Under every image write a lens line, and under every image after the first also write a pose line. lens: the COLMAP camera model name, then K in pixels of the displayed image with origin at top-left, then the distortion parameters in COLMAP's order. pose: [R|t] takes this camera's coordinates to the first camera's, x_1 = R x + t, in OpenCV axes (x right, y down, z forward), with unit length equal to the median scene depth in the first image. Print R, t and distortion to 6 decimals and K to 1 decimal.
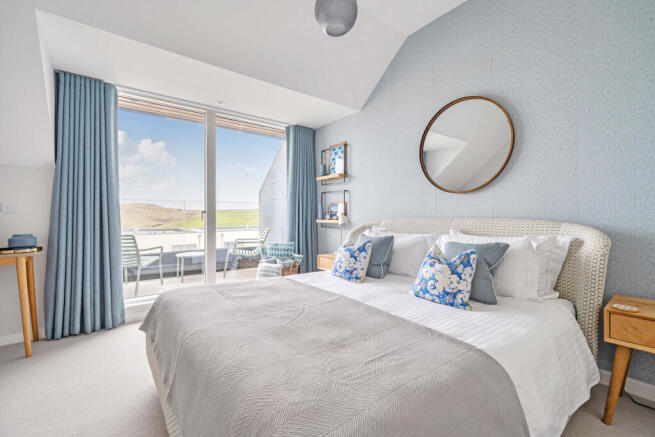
lens RADIAL K [[289.1, 0, 327.5], [0, 289.1, 218.5], [0, 0, 1]] dist [0.001568, 0.000147]
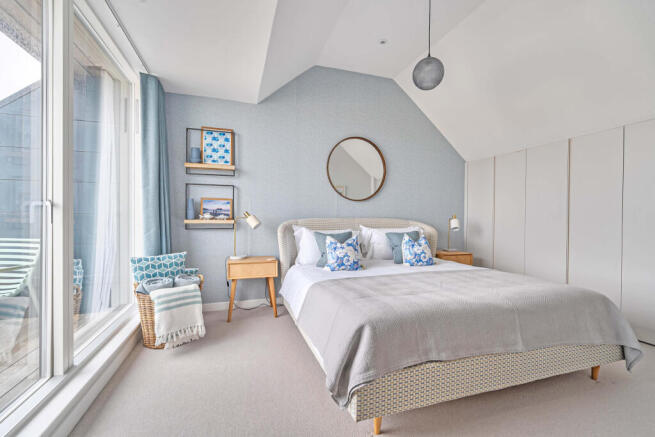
lens RADIAL K [[289.1, 0, 327.5], [0, 289.1, 218.5], [0, 0, 1]] dist [0.001568, 0.000147]
pose [[0.343490, -0.002775, 0.939152, -0.650835], [0.003688, 0.999992, 0.001606, 0.001341], [-0.939149, 0.002911, 0.343498, 0.432147]]
